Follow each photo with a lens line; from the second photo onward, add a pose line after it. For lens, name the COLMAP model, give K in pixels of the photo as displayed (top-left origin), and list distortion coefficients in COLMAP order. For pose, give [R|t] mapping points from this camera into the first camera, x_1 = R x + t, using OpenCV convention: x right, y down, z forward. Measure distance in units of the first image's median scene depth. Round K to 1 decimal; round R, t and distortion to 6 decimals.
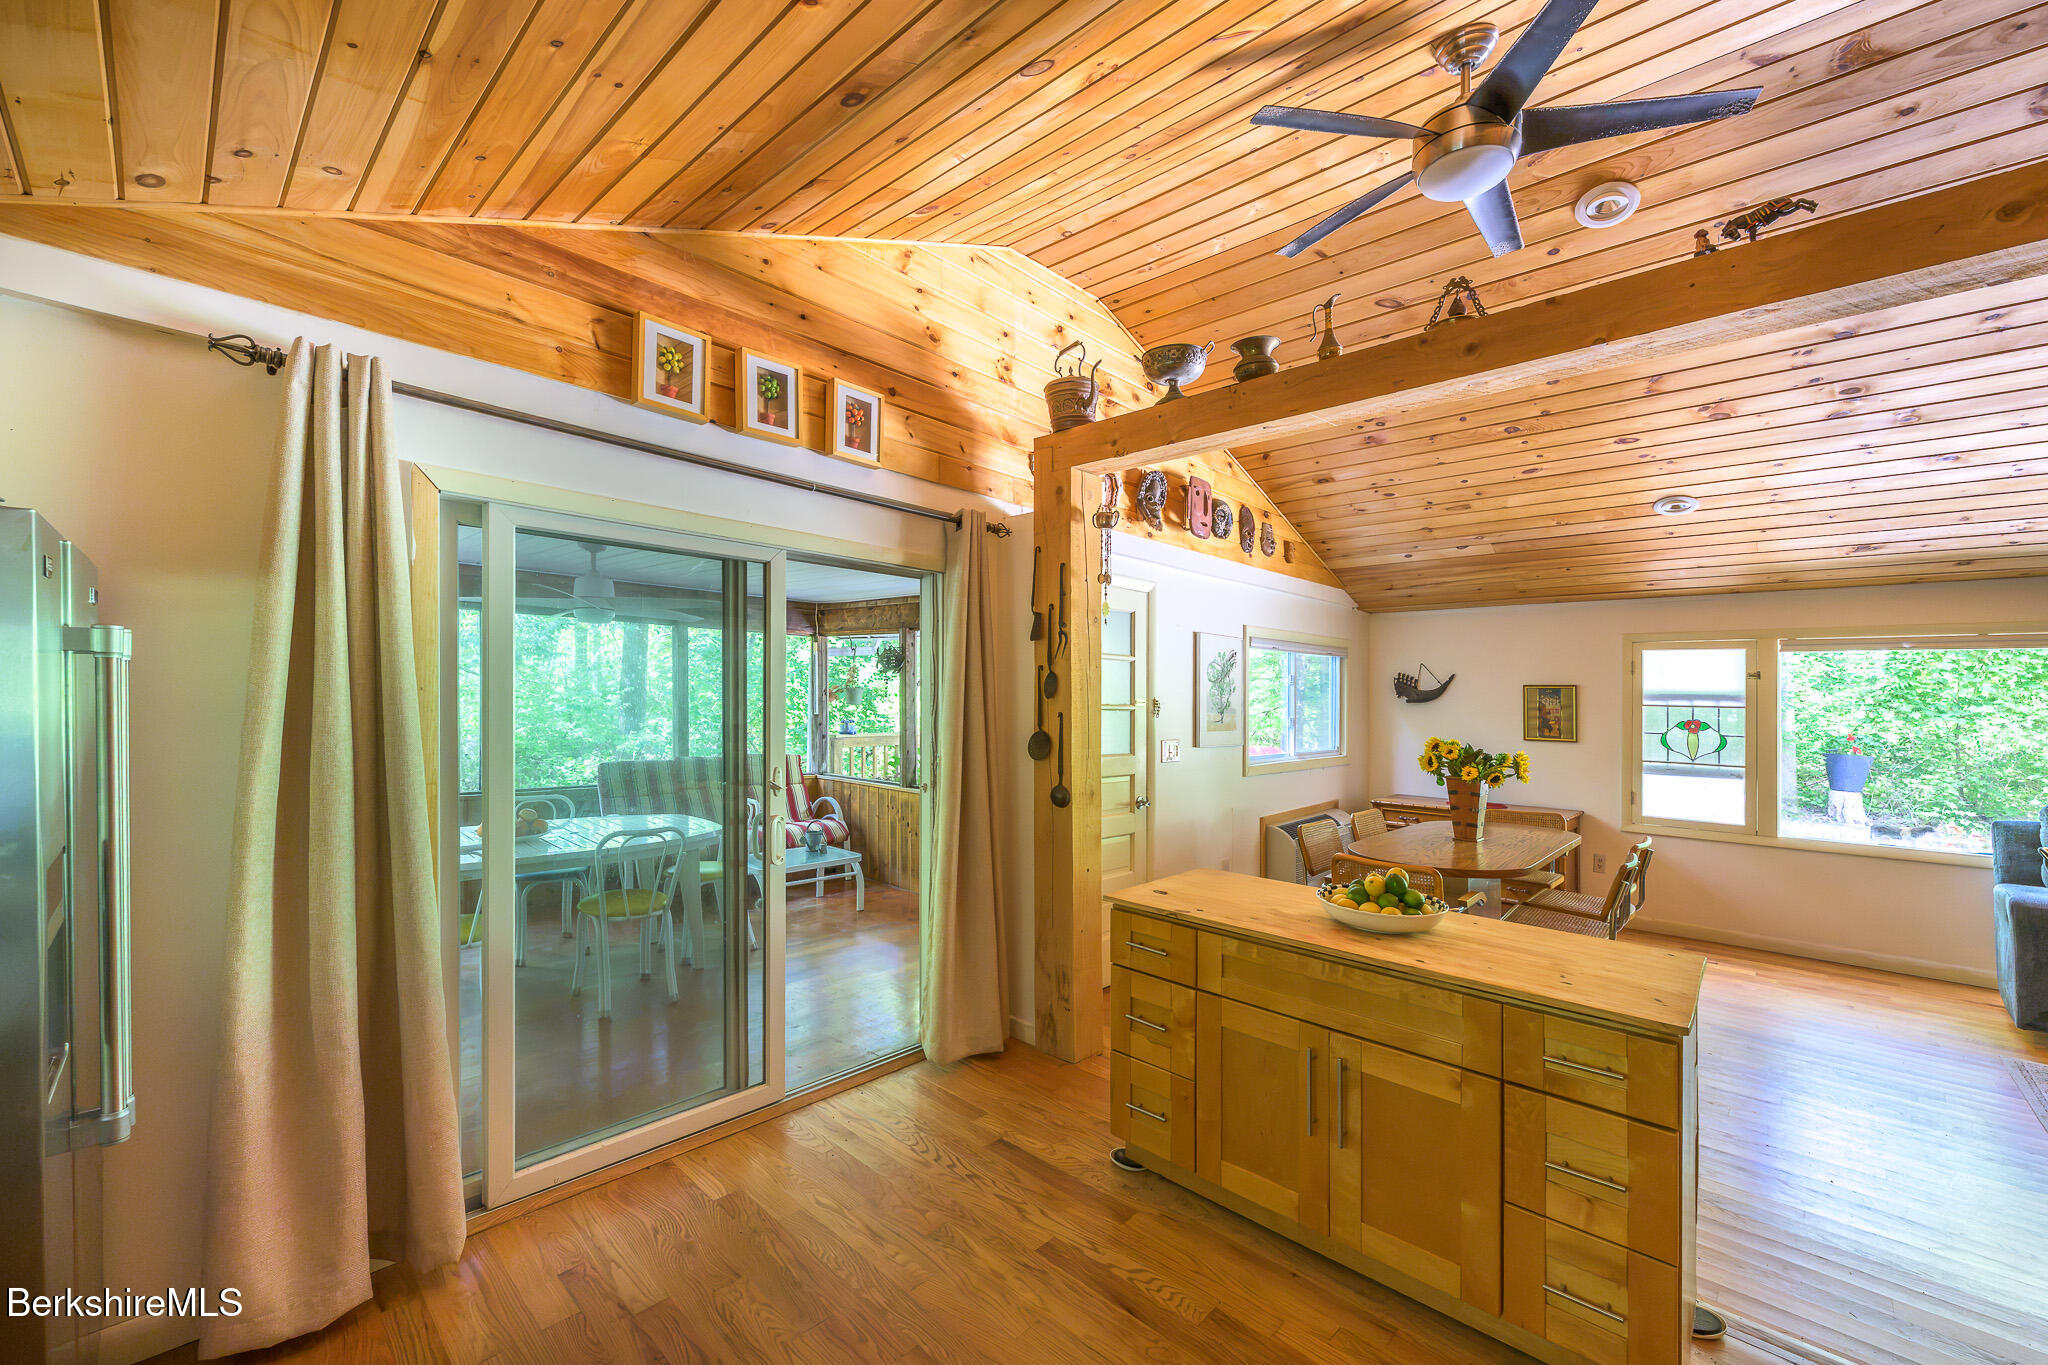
lens RADIAL K [[807.8, 0, 1010.8], [0, 807.8, 689.9], [0, 0, 1]] dist [0.000986, -0.000340]
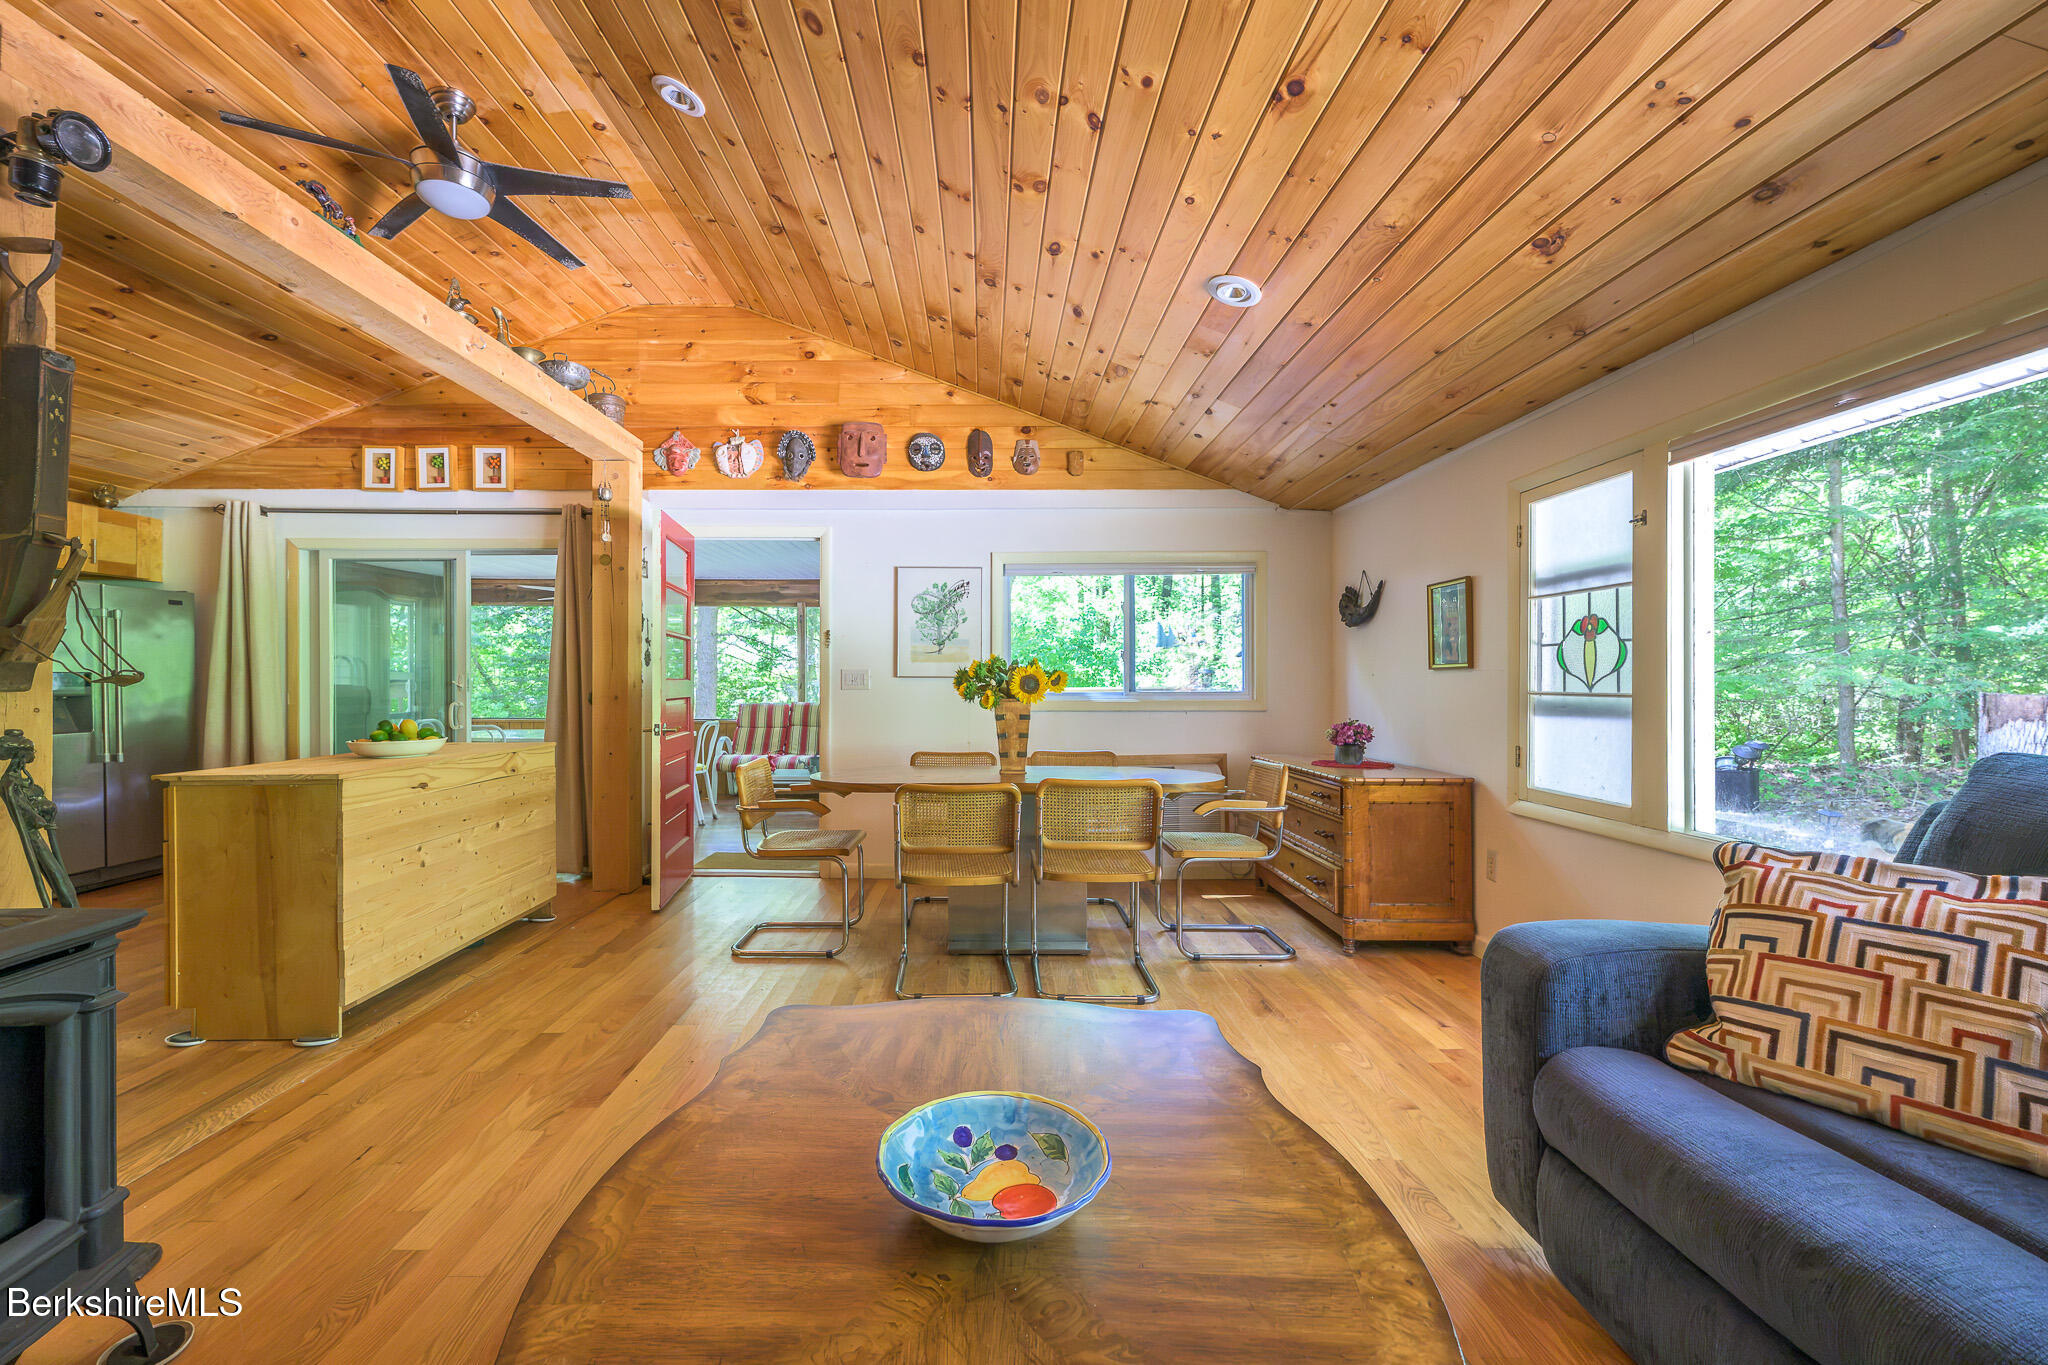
lens RADIAL K [[807.8, 0, 991.8], [0, 807.8, 668.9], [0, 0, 1]] dist [0.000986, -0.000340]
pose [[0.699577, -0.030888, -0.713889, 1.014995], [0.018894, 0.999516, -0.024731, 0.084838], [0.714307, 0.003813, 0.699822, 0.345694]]
